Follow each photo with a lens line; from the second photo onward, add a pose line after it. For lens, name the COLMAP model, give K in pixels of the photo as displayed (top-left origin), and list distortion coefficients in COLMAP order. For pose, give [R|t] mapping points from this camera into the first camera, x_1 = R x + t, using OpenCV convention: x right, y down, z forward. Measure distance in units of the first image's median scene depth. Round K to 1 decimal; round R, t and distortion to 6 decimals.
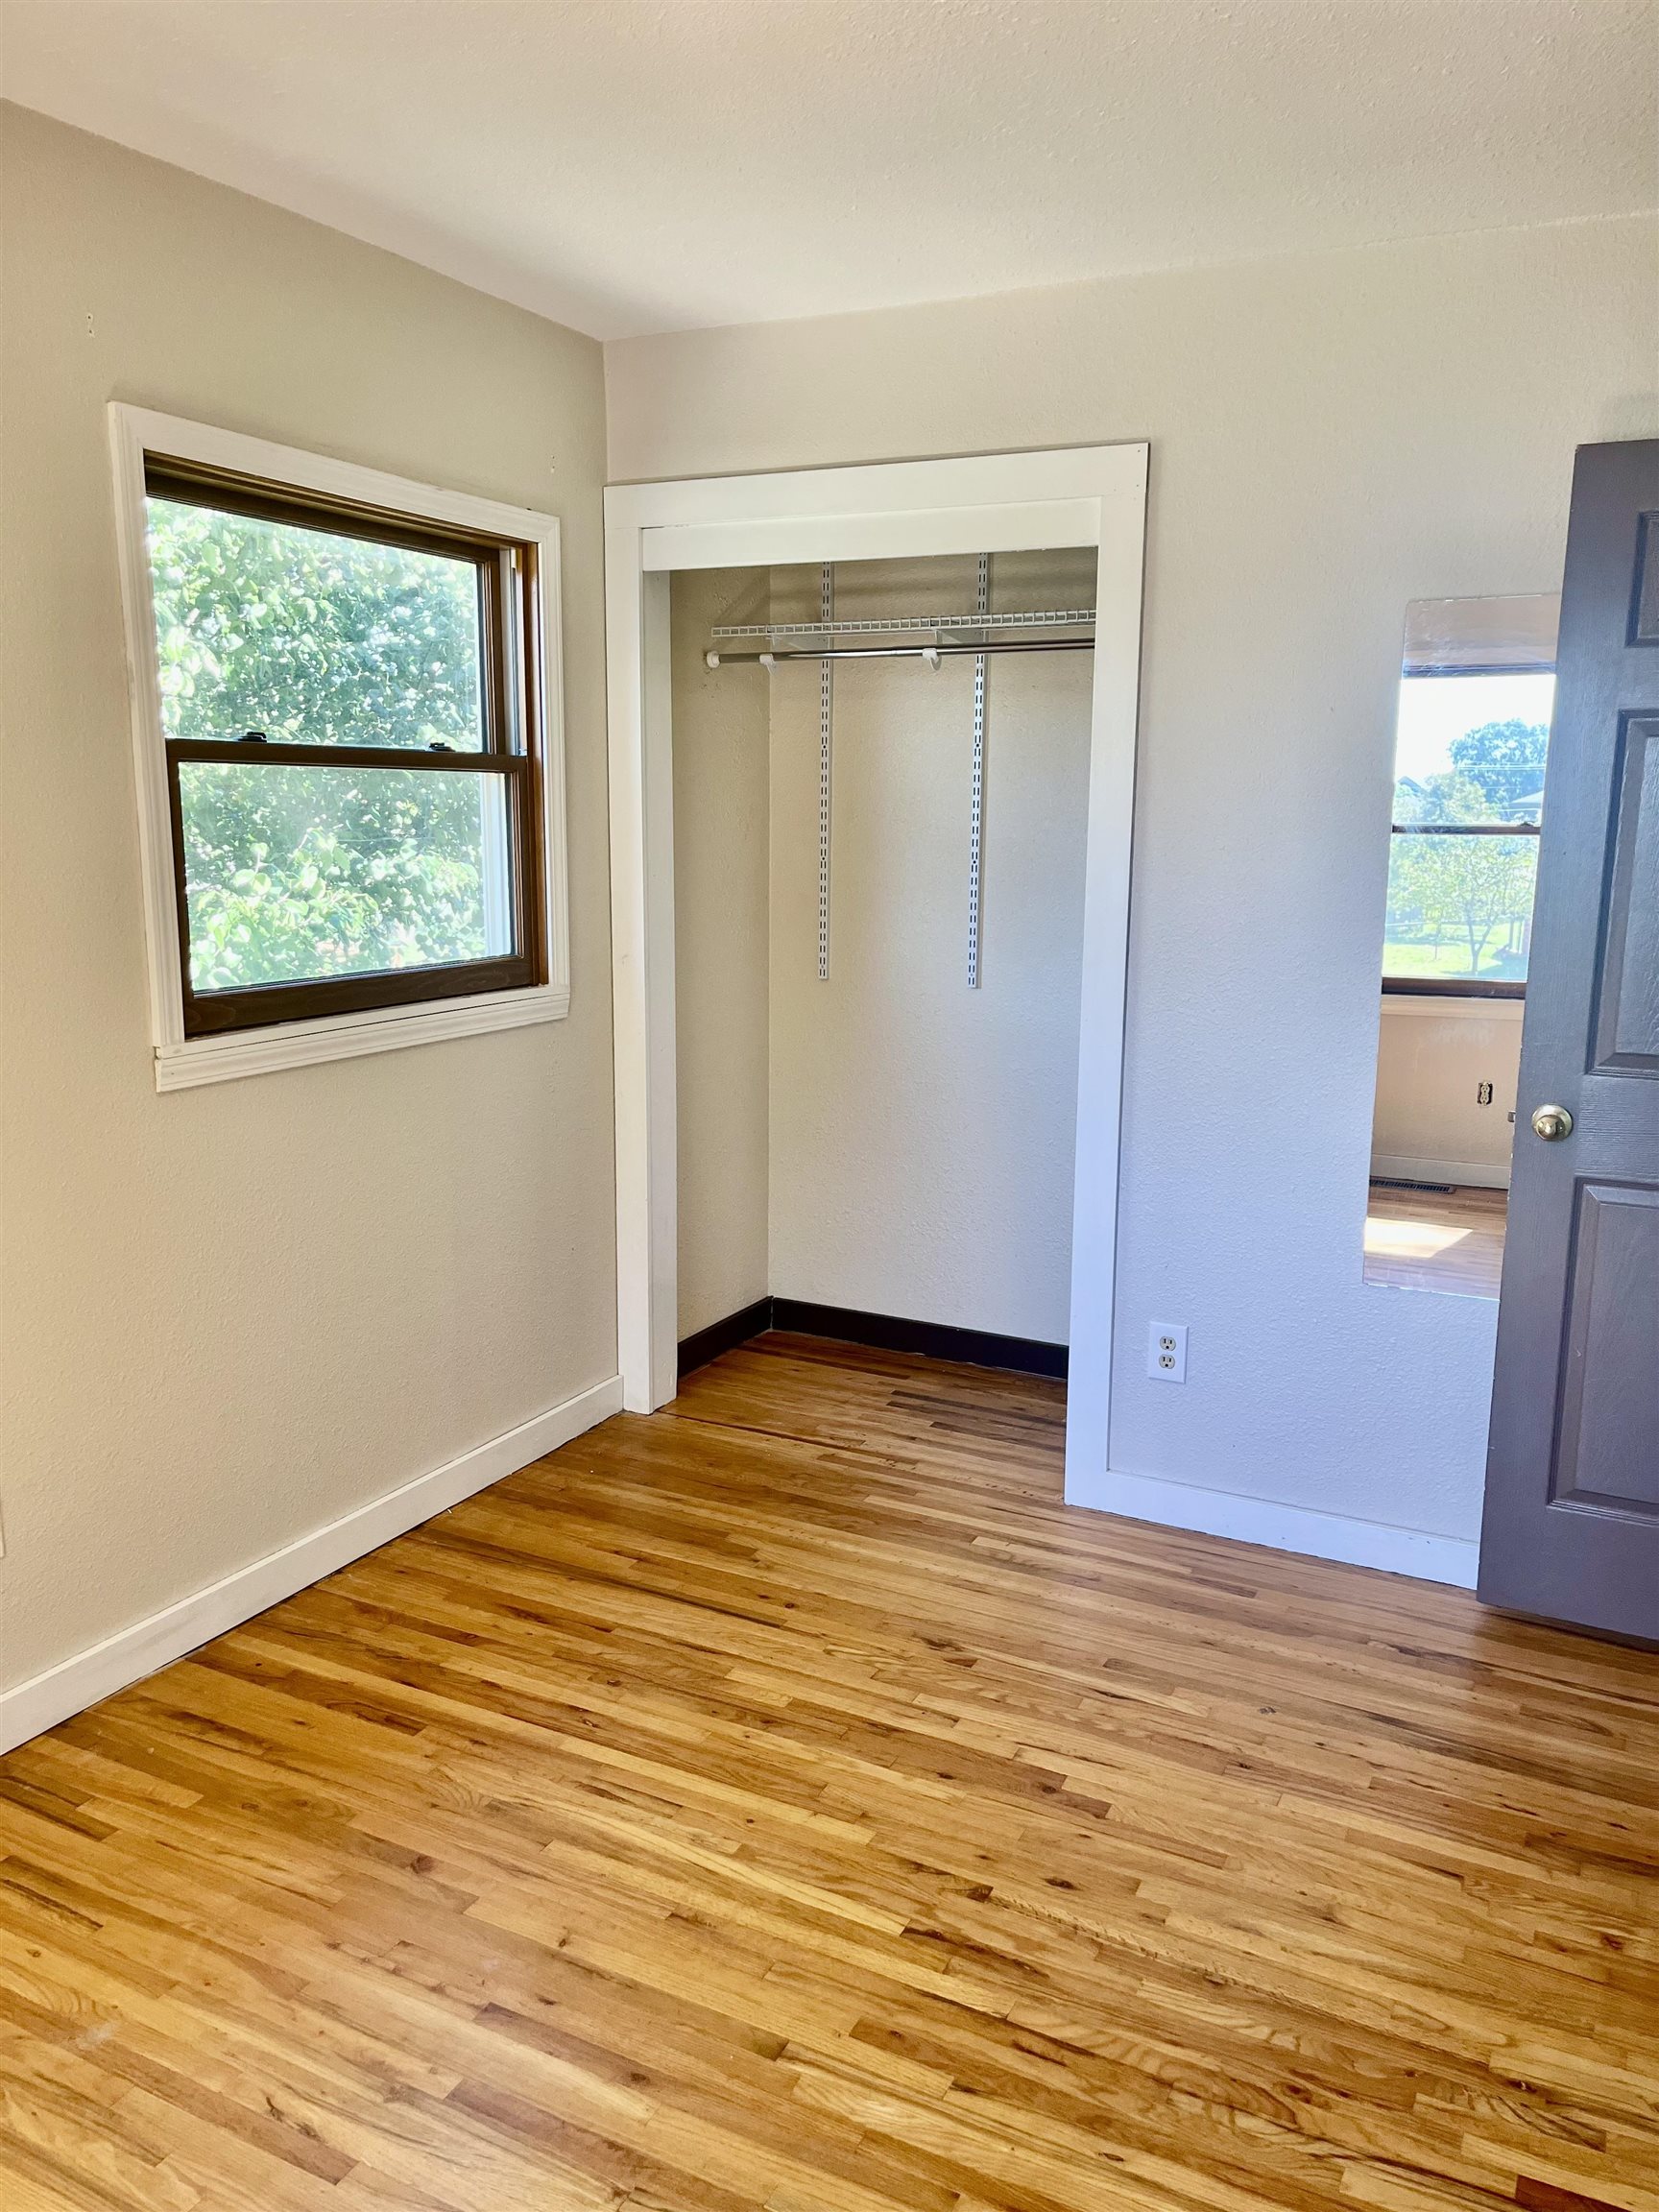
lens RADIAL K [[1672.2, 0, 828.1], [0, 1672.2, 1112.3], [0, 0, 1]] dist [0.073857, -0.085083]
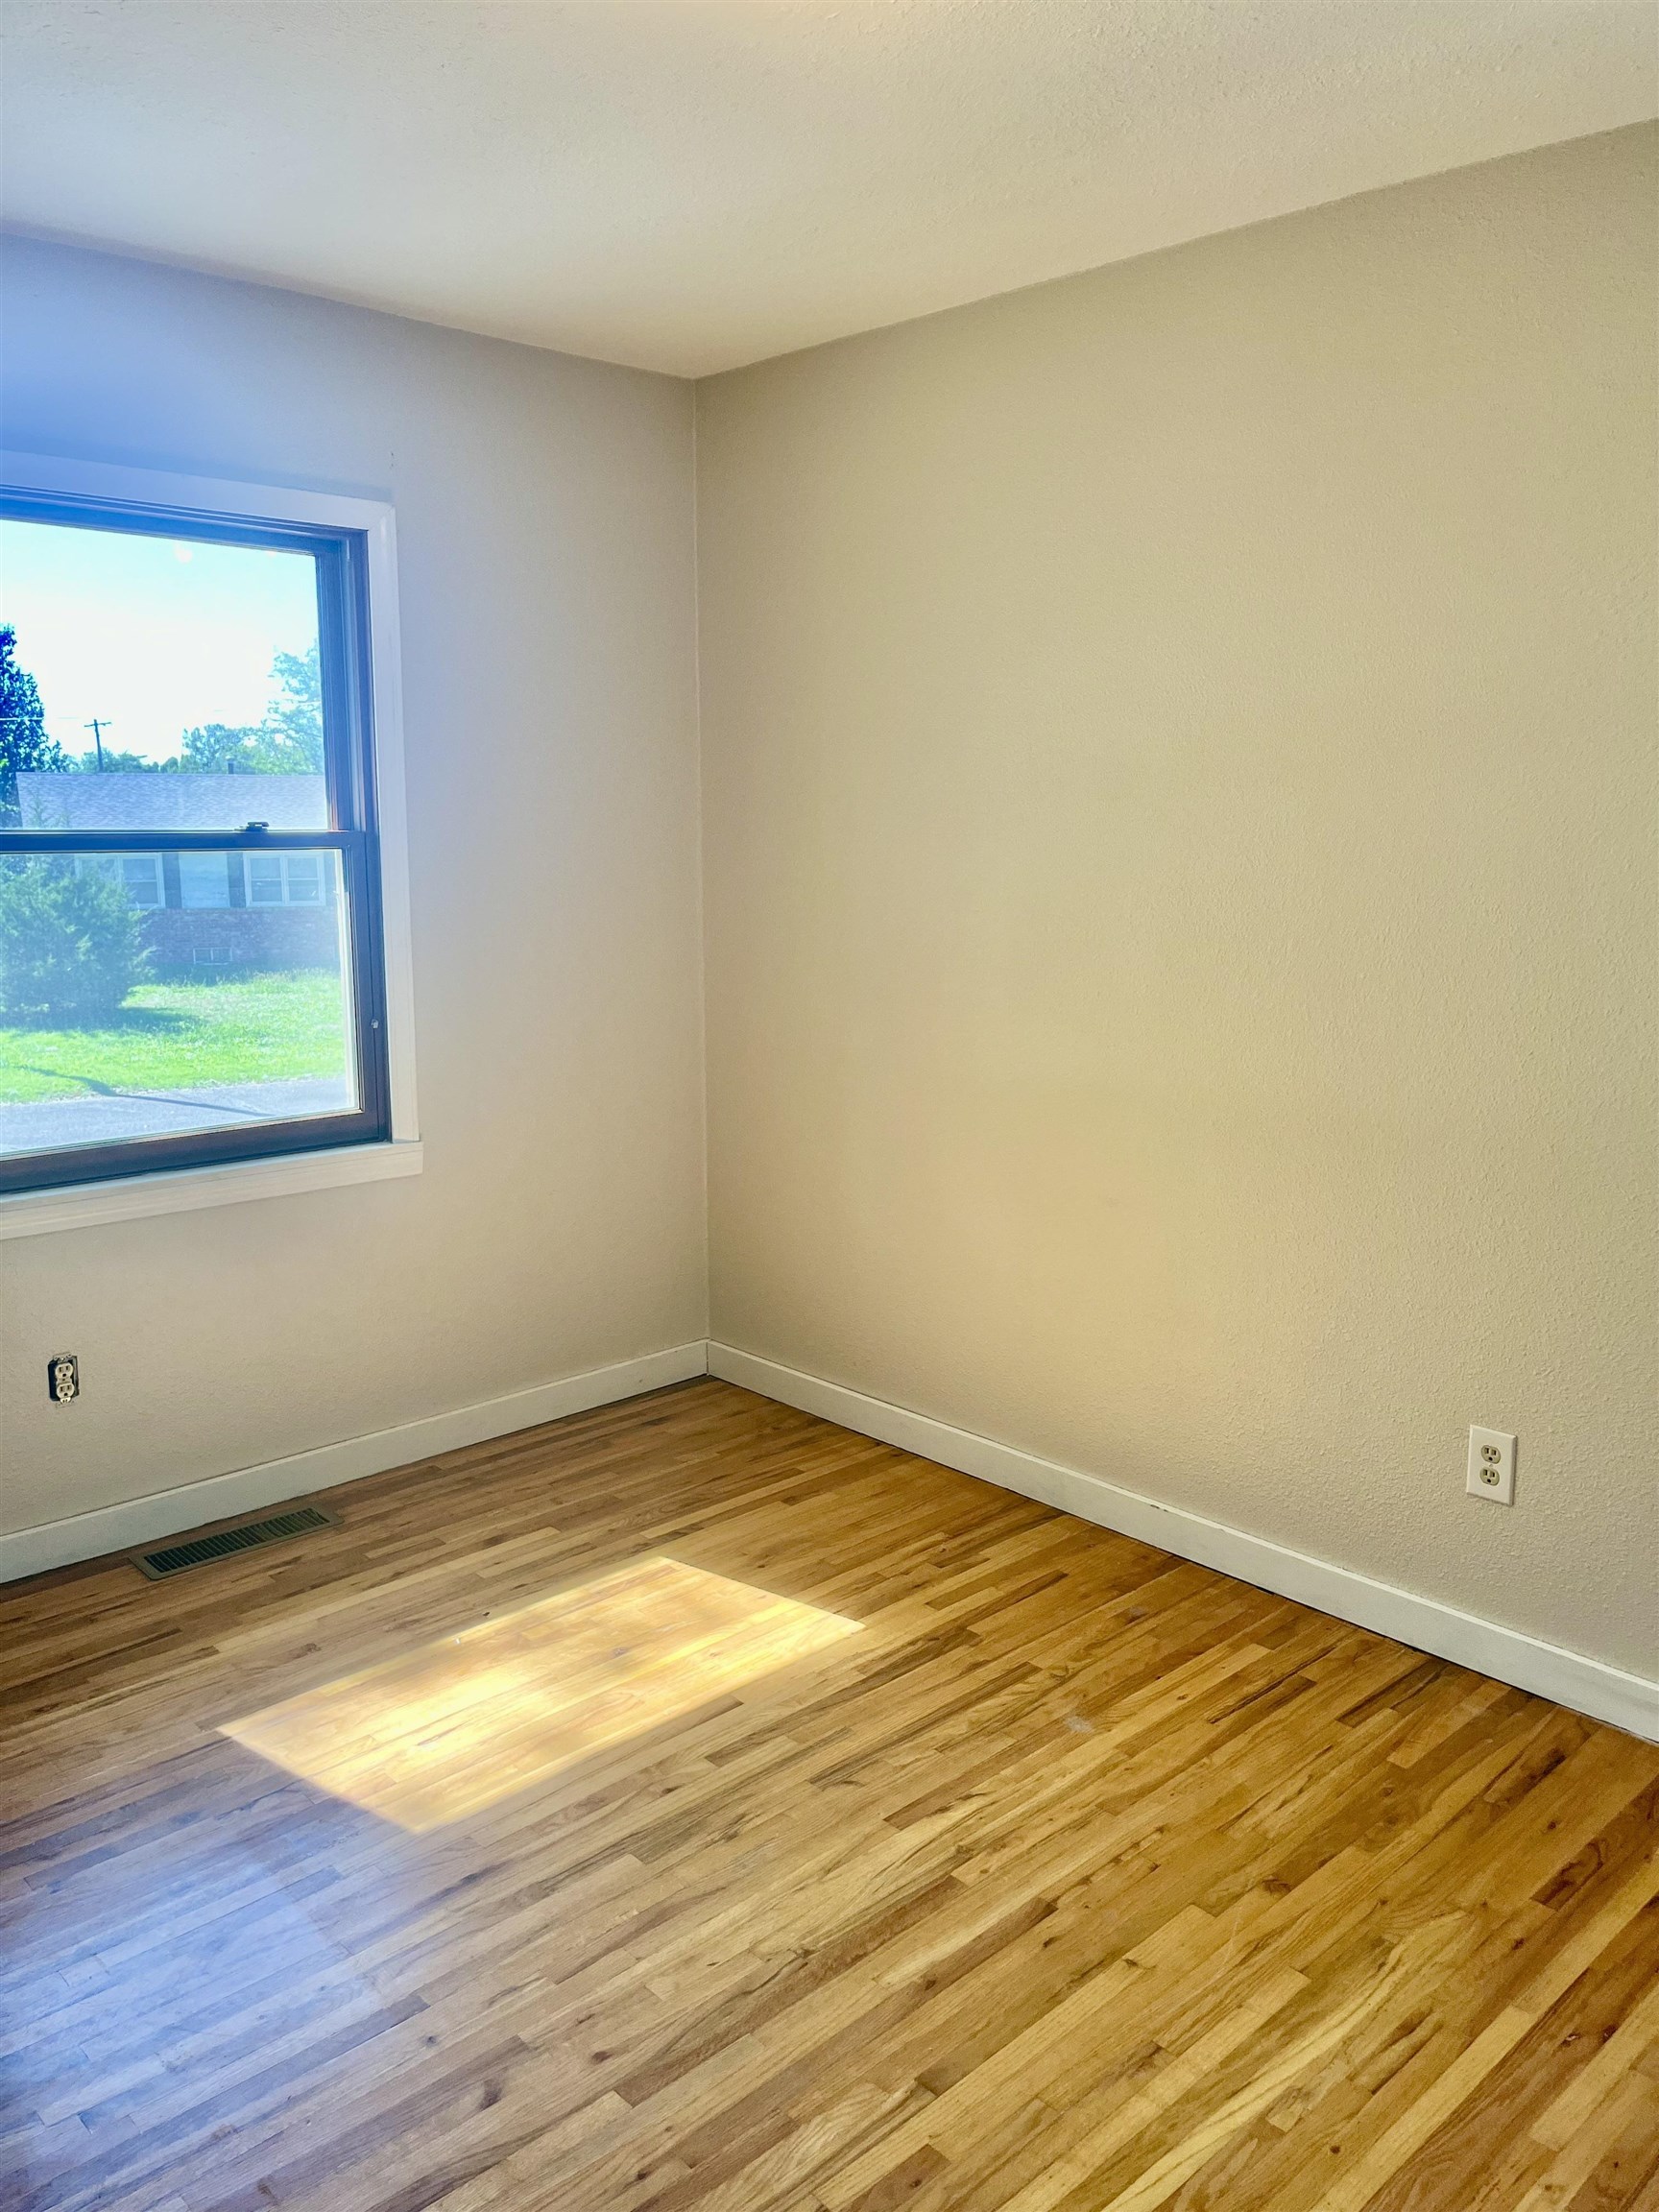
lens RADIAL K [[1672.2, 0, 828.1], [0, 1672.2, 1112.3], [0, 0, 1]] dist [0.073857, -0.085083]
pose [[-0.330654, 0.160875, -0.929939, 0.716046], [-0.179398, 0.956683, 0.229290, -0.168499], [0.926544, 0.242645, -0.287470, 0.977727]]
